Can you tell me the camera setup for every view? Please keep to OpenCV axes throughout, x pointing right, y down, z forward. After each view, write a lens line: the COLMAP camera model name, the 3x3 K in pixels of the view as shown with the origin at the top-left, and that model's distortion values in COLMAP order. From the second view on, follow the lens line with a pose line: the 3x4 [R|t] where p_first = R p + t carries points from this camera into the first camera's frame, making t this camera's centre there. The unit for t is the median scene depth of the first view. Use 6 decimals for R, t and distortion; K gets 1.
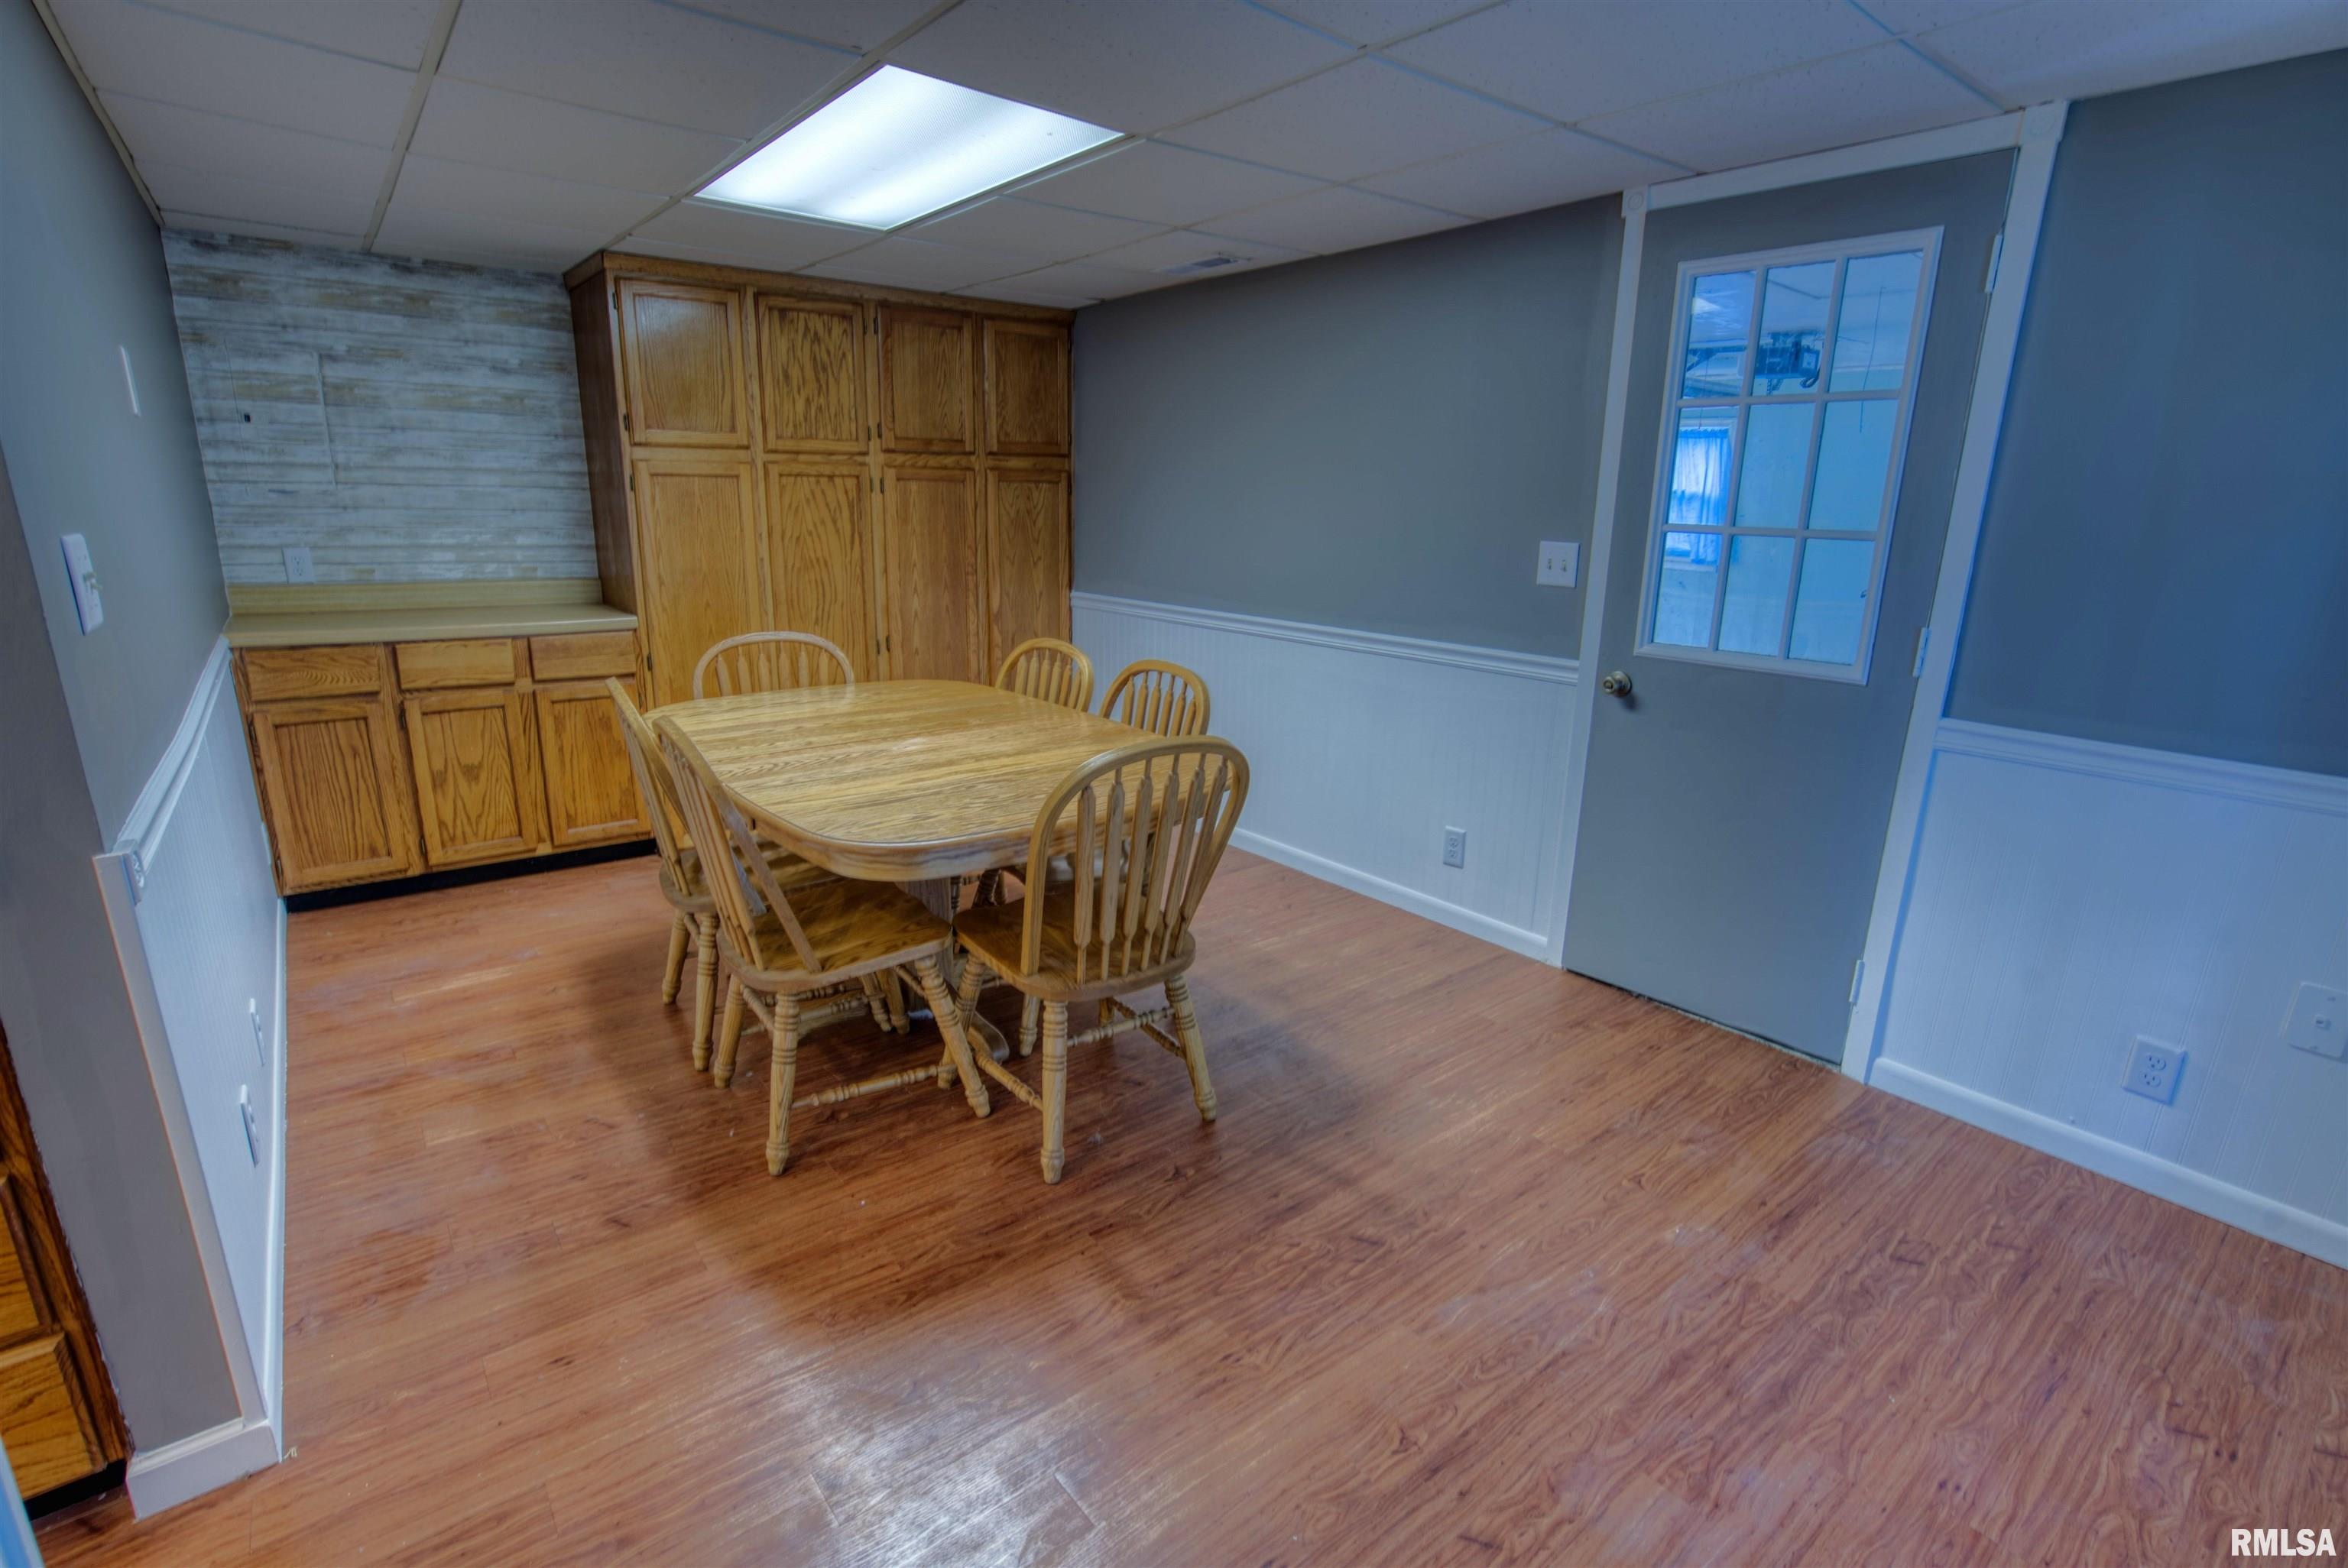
lens RADIAL K [[1086.0, 0, 1169.1], [0, 1086.0, 792.8], [0, 0, 1]] dist [-0.059786, 0.020273]
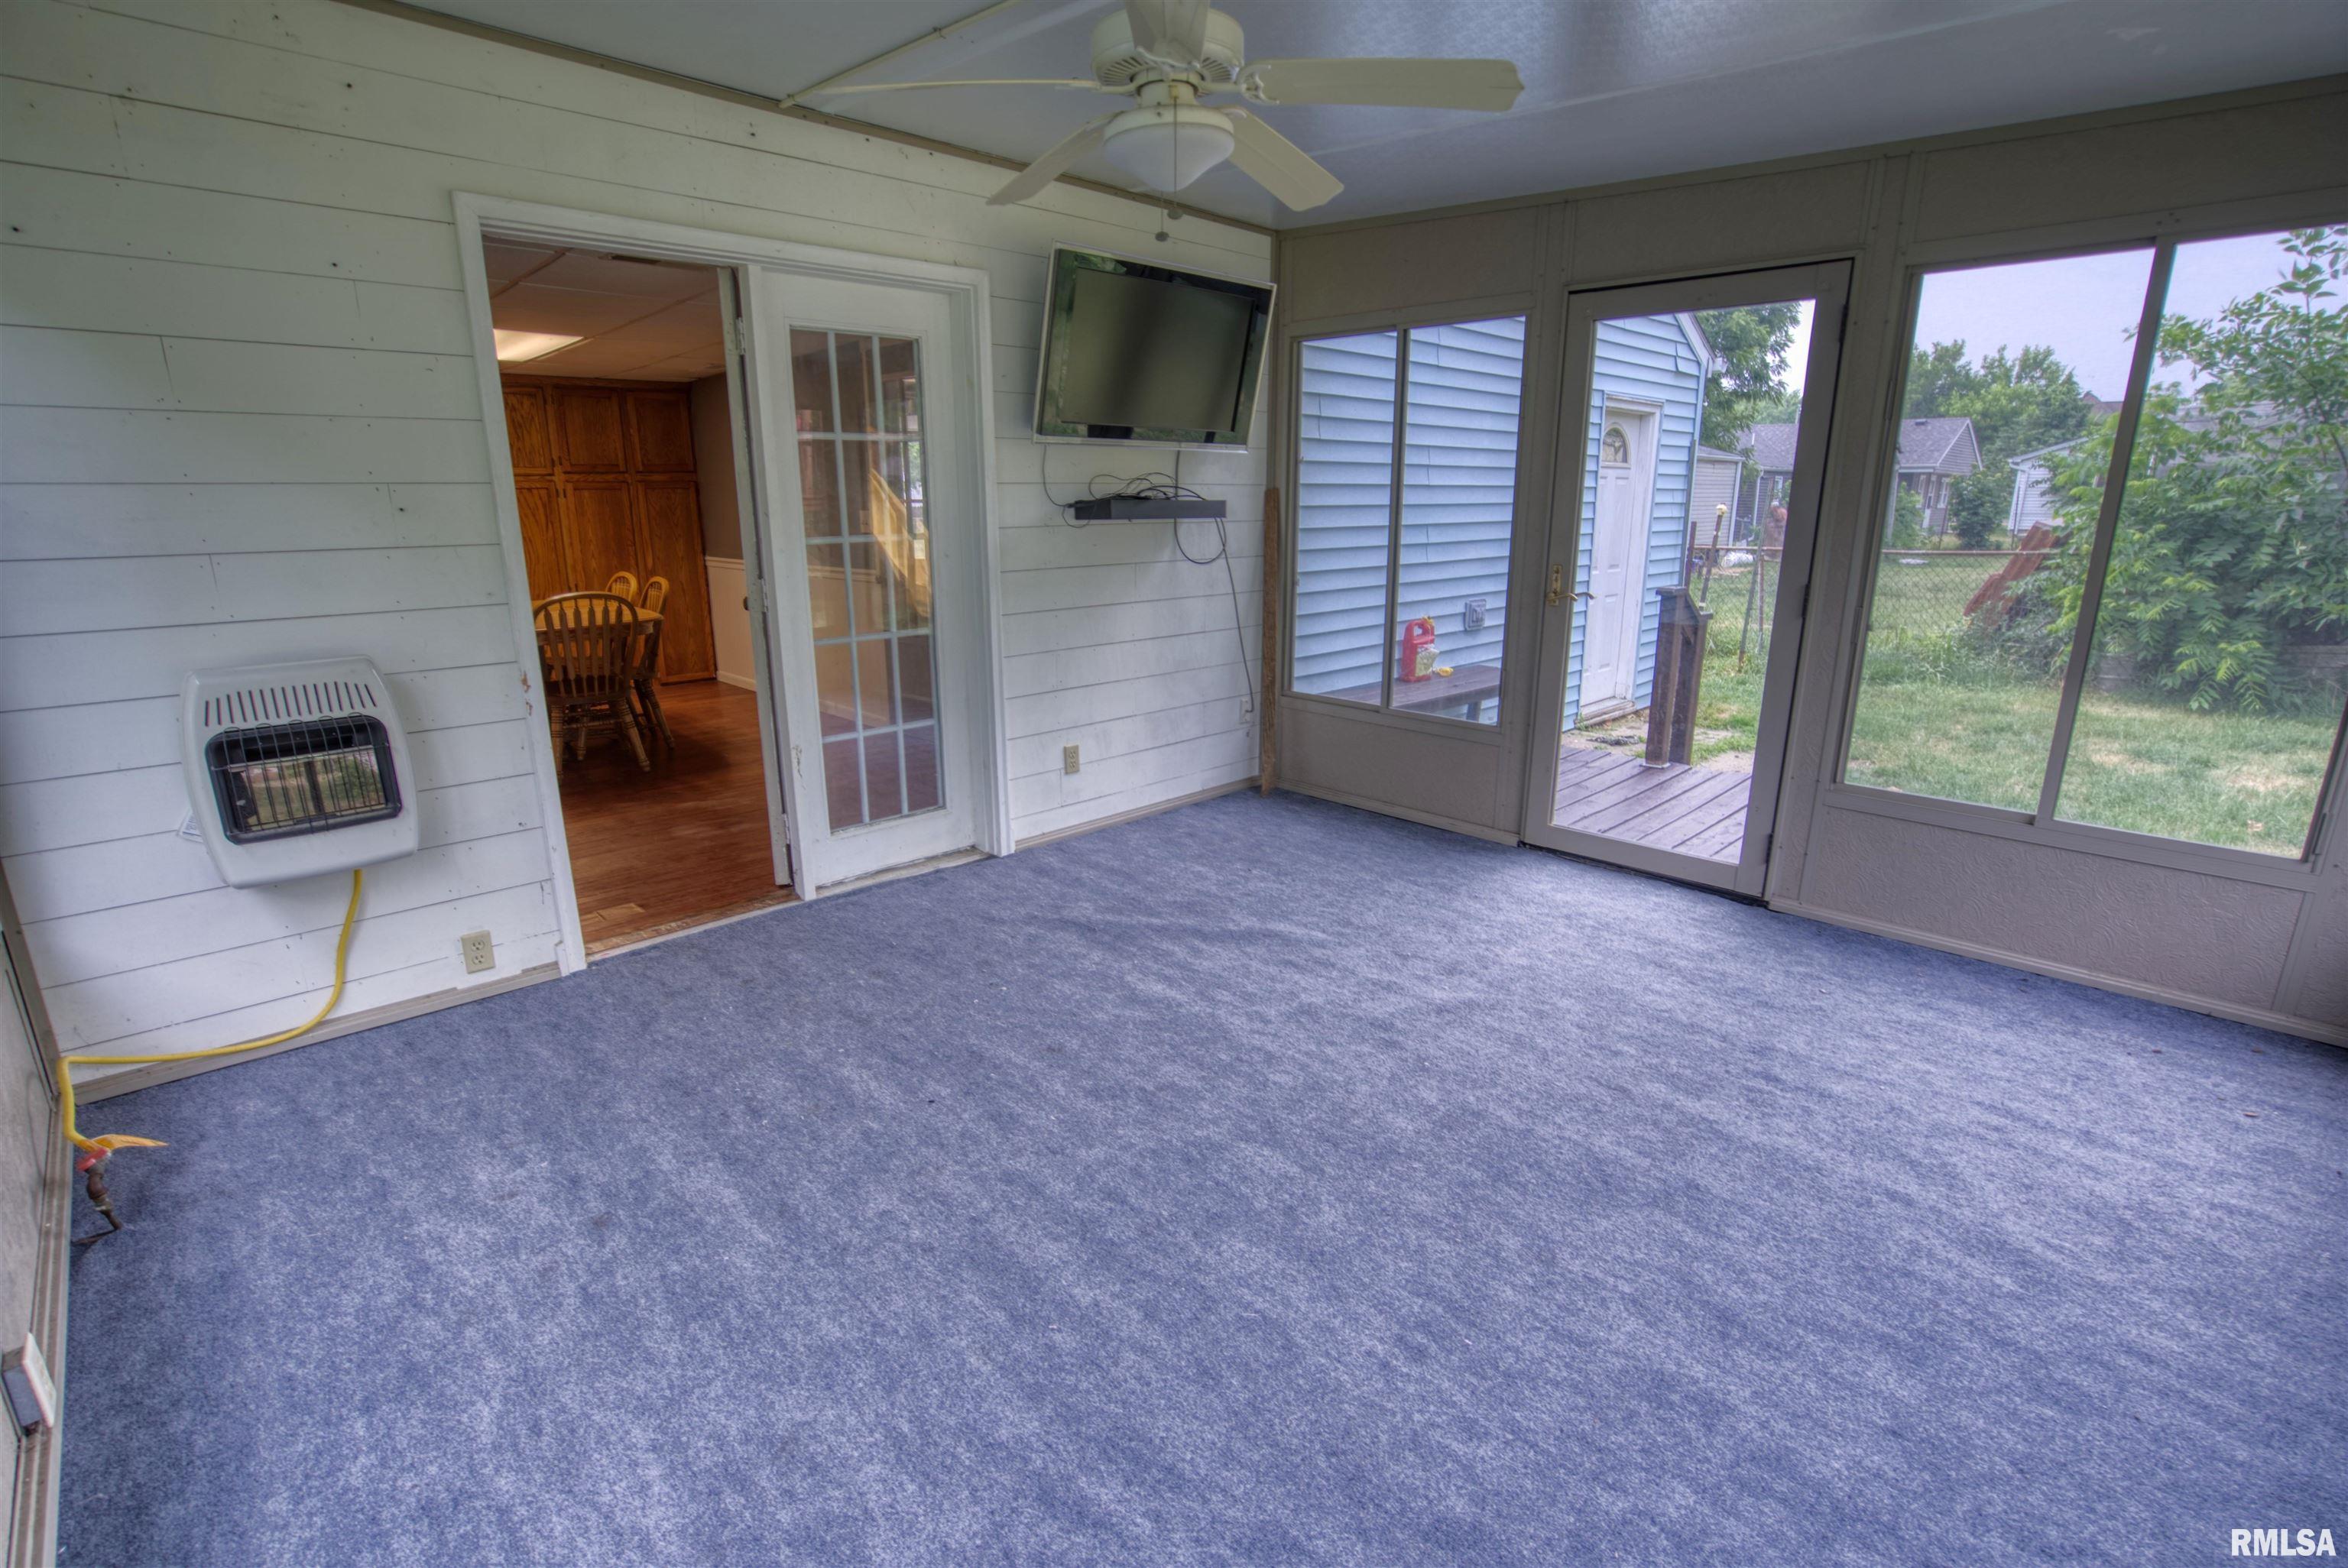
lens RADIAL K [[1086.0, 0, 1173.1], [0, 1086.0, 796.6], [0, 0, 1]] dist [-0.059786, 0.020273]
pose [[0.996062, -0.039421, 0.079420, 0.602797], [0.038972, 0.999214, 0.007198, 0.243353], [-0.079641, -0.004075, 0.996815, -0.836910]]
